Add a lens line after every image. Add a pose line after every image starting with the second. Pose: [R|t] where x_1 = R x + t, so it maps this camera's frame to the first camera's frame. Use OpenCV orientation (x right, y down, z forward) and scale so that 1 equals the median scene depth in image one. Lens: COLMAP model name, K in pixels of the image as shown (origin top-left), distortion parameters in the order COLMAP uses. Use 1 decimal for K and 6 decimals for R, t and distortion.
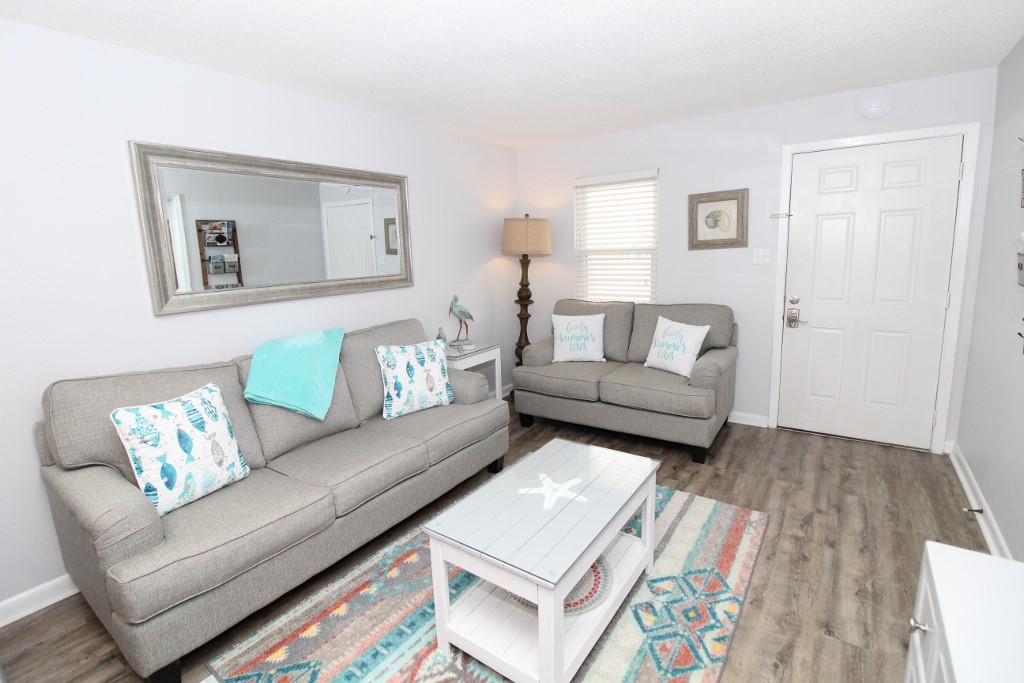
lens RADIAL K [[473.4, 0, 511.2], [0, 473.4, 328.7], [0, 0, 1]] dist [0.001648, -0.012913]
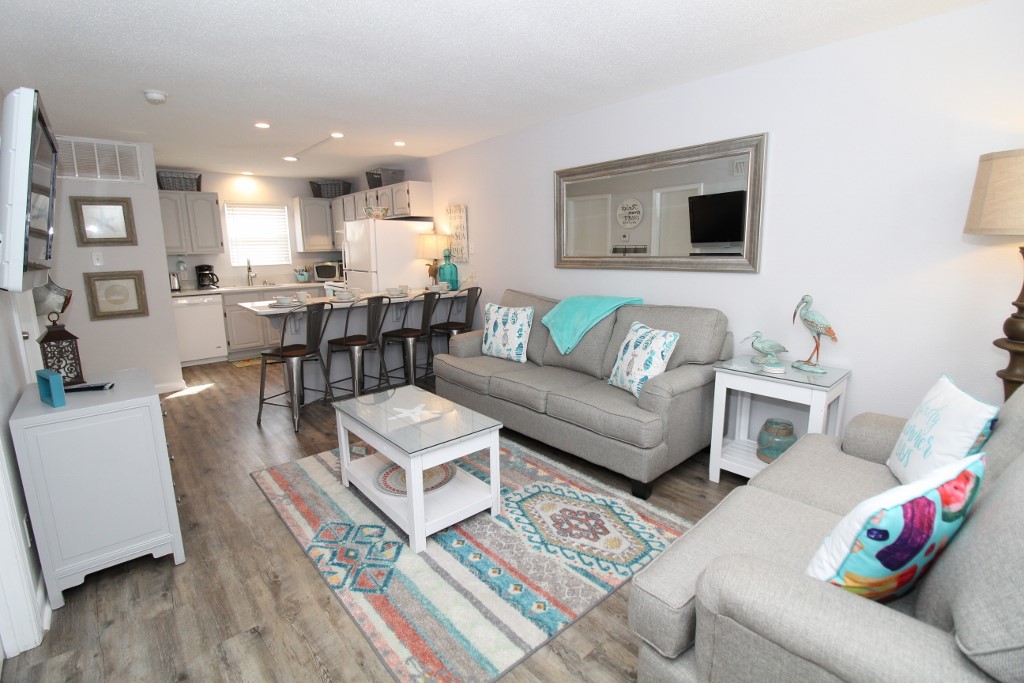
lens RADIAL K [[472.1, 0, 507.9], [0, 472.1, 327.4], [0, 0, 1]] dist [0.002141, -0.013244]
pose [[-0.236770, 0.202369, -0.950256, 0.790200], [-0.135410, 0.961647, 0.238535, -0.161545], [0.962083, 0.185152, -0.200286, 0.922955]]
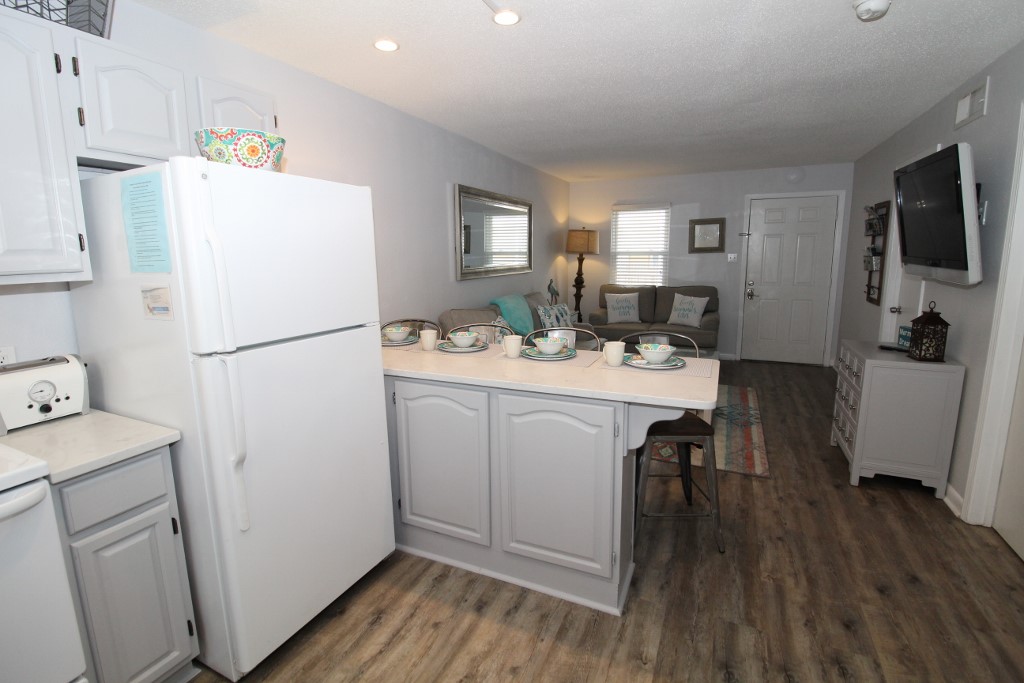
lens RADIAL K [[473.4, 0, 511.2], [0, 473.4, 328.7], [0, 0, 1]] dist [0.001648, -0.012913]
pose [[0.982319, -0.006130, 0.187115, -0.673546], [0.008155, 0.999916, -0.010058, 0.132134], [-0.187038, 0.011406, 0.982286, -0.609714]]
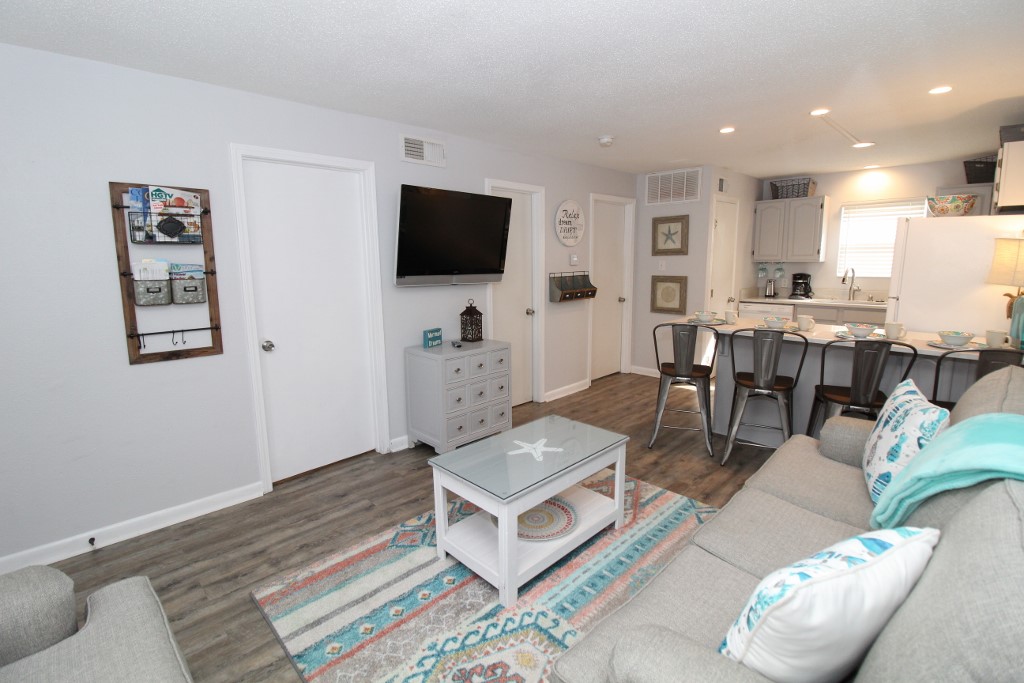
lens RADIAL K [[472.1, 0, 507.9], [0, 472.1, 327.4], [0, 0, 1]] dist [0.002141, -0.013244]
pose [[-0.983241, 0.019866, 0.181224, -0.045843], [0.074224, 0.951551, 0.298398, -0.216215], [-0.166516, 0.306849, -0.937079, 1.295195]]
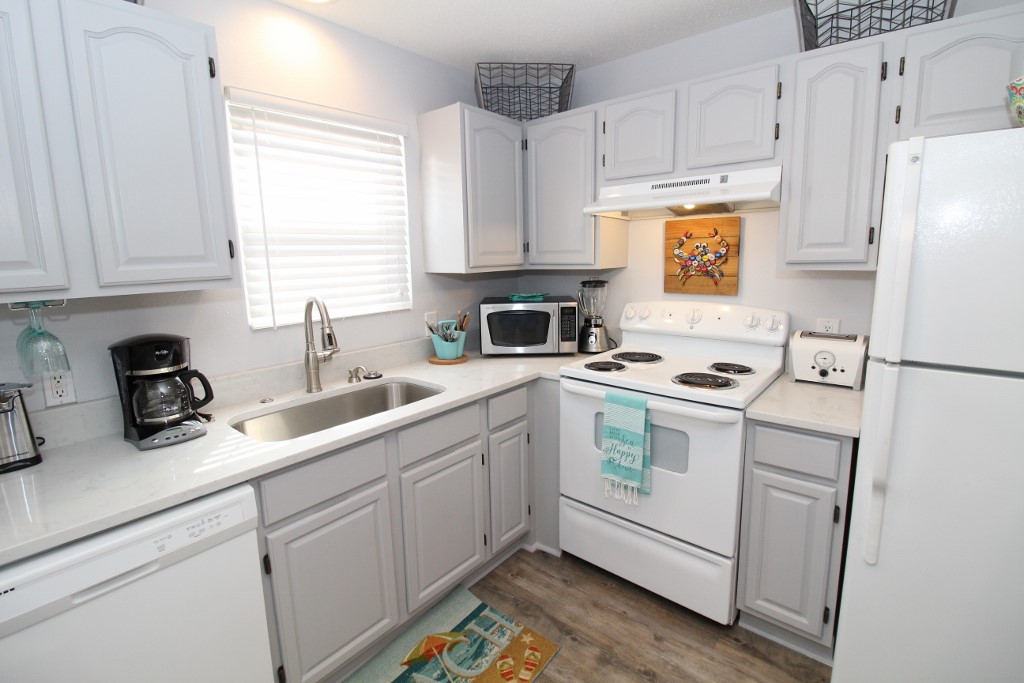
lens RADIAL K [[473.4, 0, 511.2], [0, 473.4, 328.7], [0, 0, 1]] dist [0.001648, -0.012913]
pose [[-0.086535, 0.192918, -0.977392, -0.447936], [-0.137293, 0.969402, 0.203496, 0.083842], [0.986743, 0.151799, -0.057401, -0.404971]]
